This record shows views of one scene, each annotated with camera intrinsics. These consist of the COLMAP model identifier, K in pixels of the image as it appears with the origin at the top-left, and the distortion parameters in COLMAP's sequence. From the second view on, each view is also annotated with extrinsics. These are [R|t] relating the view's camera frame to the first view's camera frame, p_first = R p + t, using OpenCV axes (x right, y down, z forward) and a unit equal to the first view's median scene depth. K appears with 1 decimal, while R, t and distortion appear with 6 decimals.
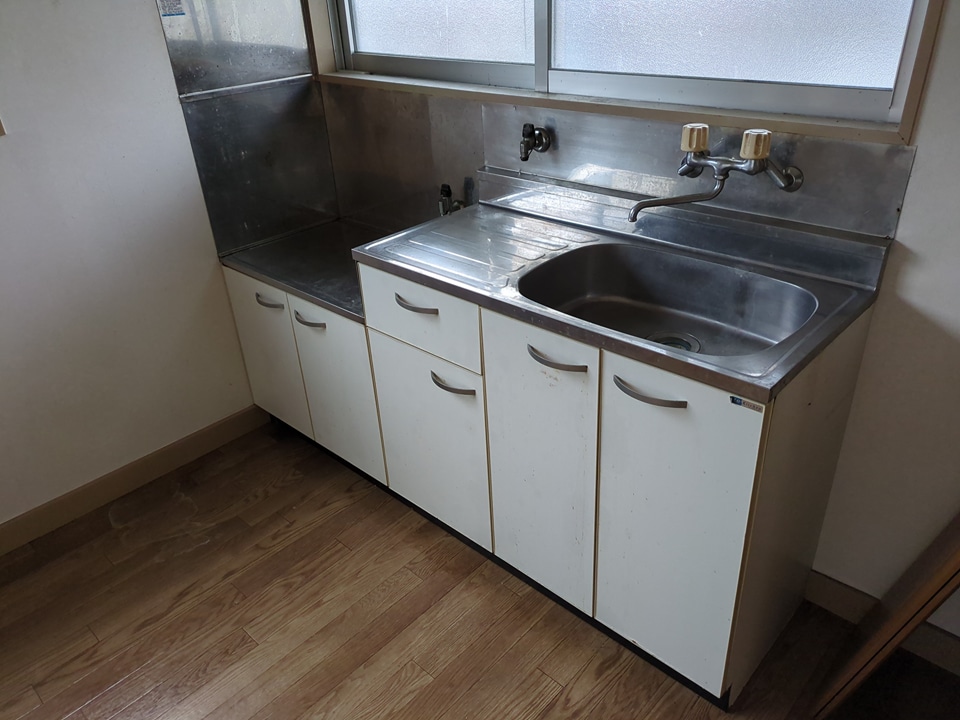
lens RADIAL K [[716.1, 0, 480.0], [0, 716.1, 360.0], [0, 0, 1]] dist [0.056174, -0.067520]
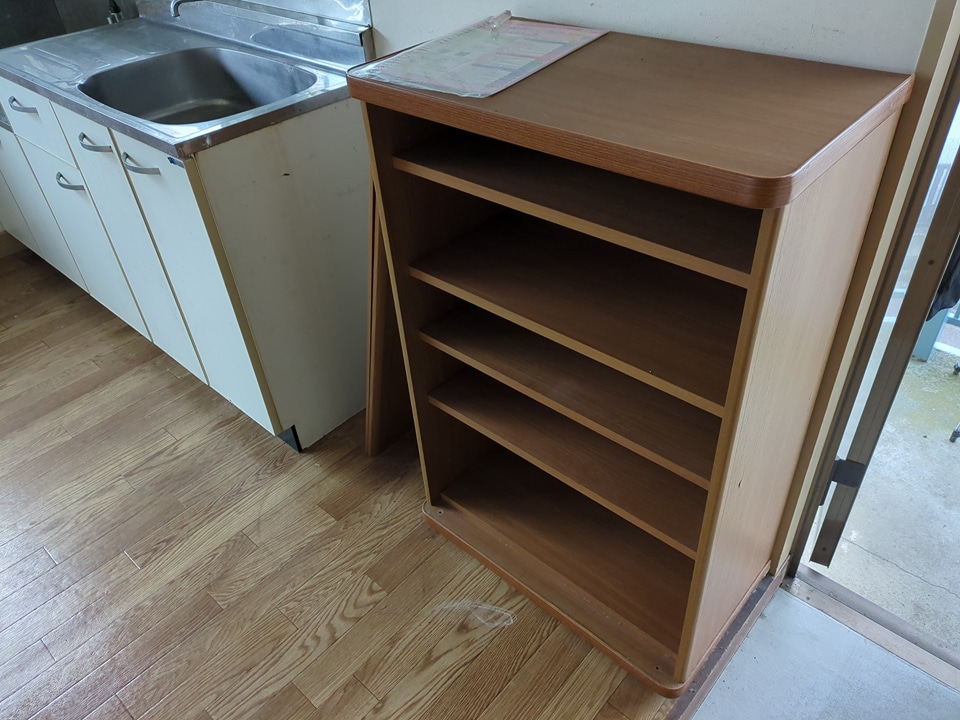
lens RADIAL K [[716.1, 0, 480.0], [0, 716.1, 360.0], [0, 0, 1]] dist [0.056174, -0.067520]
pose [[0.999887, -0.013962, 0.005614, 0.496066], [0.012900, 0.987365, 0.157935, 0.116764], [-0.007748, -0.157845, 0.987434, -0.123171]]
